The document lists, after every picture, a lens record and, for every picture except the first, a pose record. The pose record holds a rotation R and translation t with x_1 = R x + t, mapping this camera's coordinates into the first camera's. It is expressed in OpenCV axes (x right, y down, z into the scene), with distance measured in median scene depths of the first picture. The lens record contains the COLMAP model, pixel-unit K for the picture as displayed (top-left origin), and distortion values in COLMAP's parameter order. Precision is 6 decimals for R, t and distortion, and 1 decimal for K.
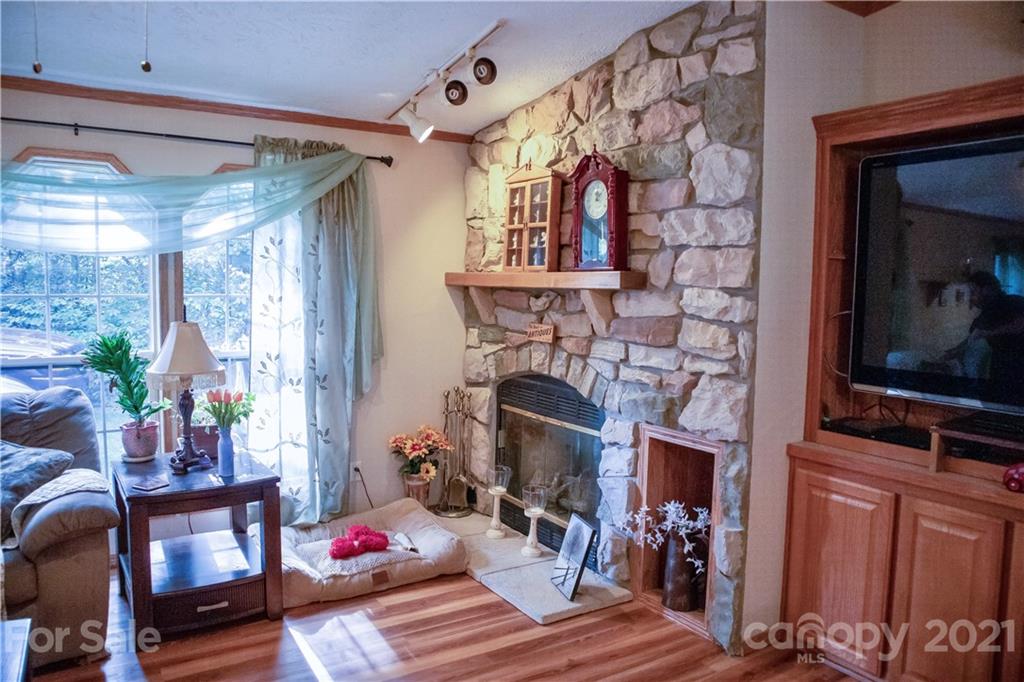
lens RADIAL K [[725.4, 0, 512.0], [0, 725.4, 341.0], [0, 0, 1]] dist [-0.124251, 0.089527]
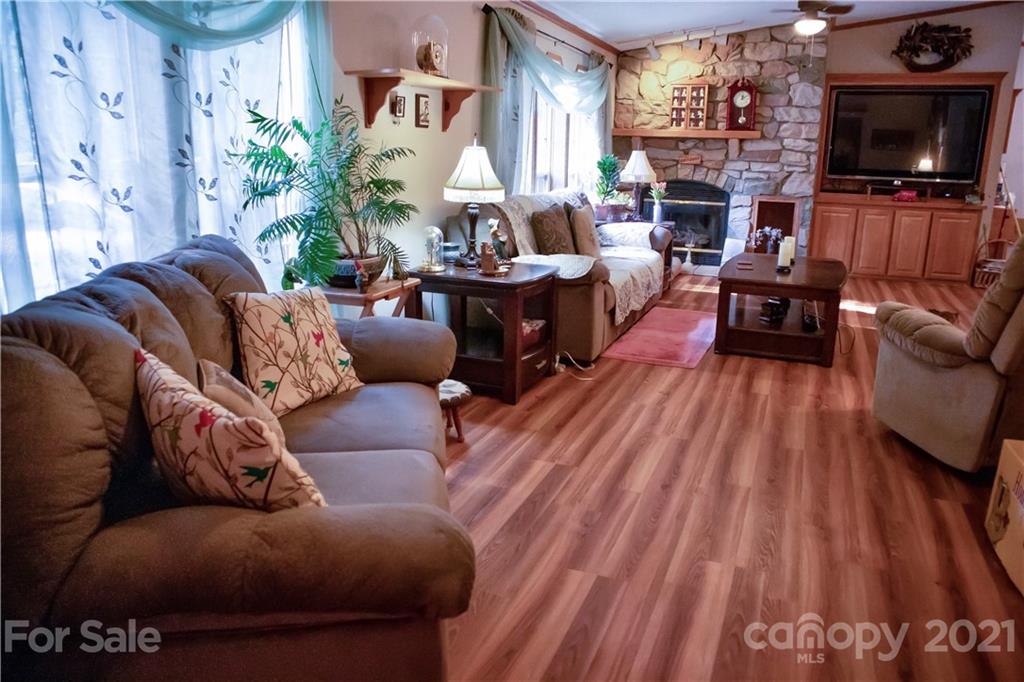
lens RADIAL K [[725.4, 0, 512.0], [0, 725.4, 341.0], [0, 0, 1]] dist [-0.124251, 0.089527]
pose [[0.814983, -0.144148, 0.561270, -1.999021], [0.040479, 0.980363, 0.193005, 0.103541], [-0.578069, -0.134576, 0.804814, -0.542911]]
